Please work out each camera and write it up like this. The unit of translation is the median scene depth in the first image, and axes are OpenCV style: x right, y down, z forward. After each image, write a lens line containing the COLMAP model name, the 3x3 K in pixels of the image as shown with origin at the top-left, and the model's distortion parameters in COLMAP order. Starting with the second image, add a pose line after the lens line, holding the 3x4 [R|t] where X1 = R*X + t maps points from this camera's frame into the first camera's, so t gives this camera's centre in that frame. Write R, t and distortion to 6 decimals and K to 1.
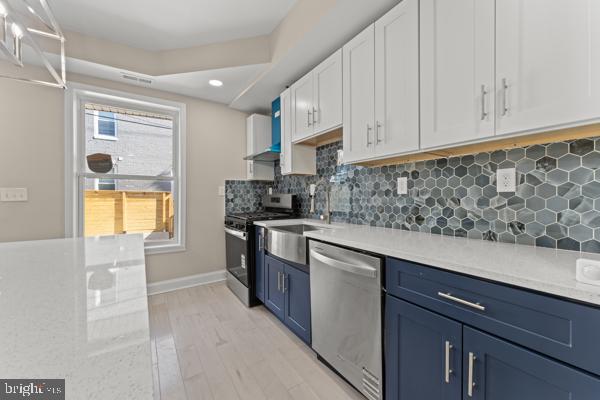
lens RADIAL K [[241.3, 0, 301.4], [0, 241.3, 198.4], [0, 0, 1]] dist [0.000604, 0.000131]
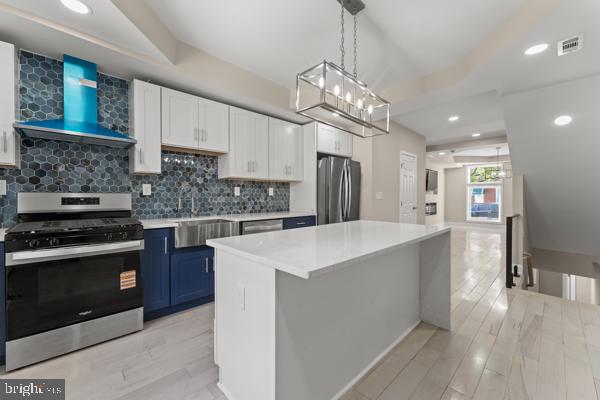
lens RADIAL K [[242.7, 0, 297.1], [0, 242.7, 195.7], [0, 0, 1]] dist [0.001431, 0.000254]
pose [[-0.177037, 0.006625, 0.984182, -1.436121], [0.005227, 0.999970, -0.005791, -0.003182], [-0.984190, 0.004119, -0.177067, 0.787962]]
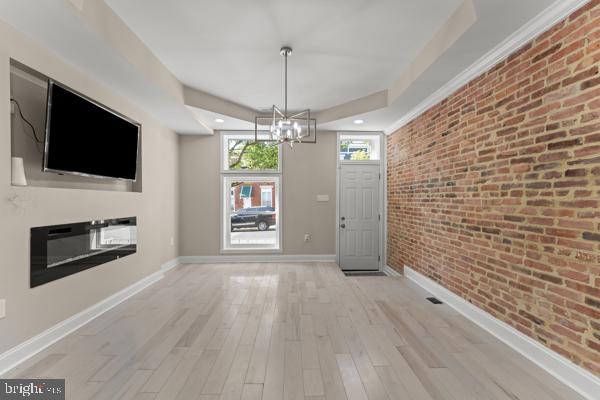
lens RADIAL K [[246.2, 0, 298.4], [0, 246.2, 200.1], [0, 0, 1]] dist [-0.001453, -0.000648]
pose [[-0.852808, 0.006295, 0.522187, 1.080423], [0.010089, 0.999939, 0.004423, 0.013619], [-0.522127, 0.009040, -0.852820, -1.982278]]
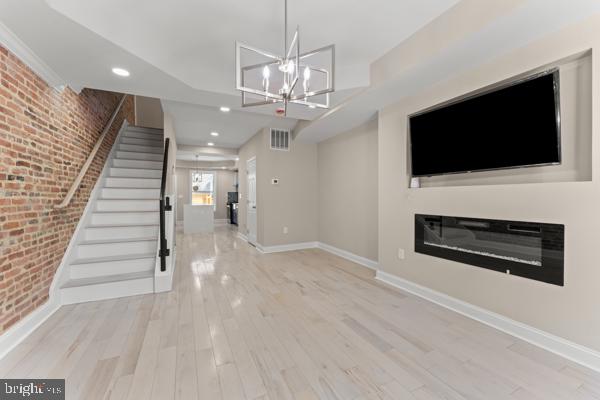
lens RADIAL K [[245.7, 0, 302.7], [0, 245.7, 200.6], [0, 0, 1]] dist [-0.001762, -0.000397]
pose [[0.991668, 0.003604, -0.128766, 1.949715], [-0.002633, 0.999967, 0.007715, 0.023191], [0.128790, -0.007311, 0.991645, -3.794624]]
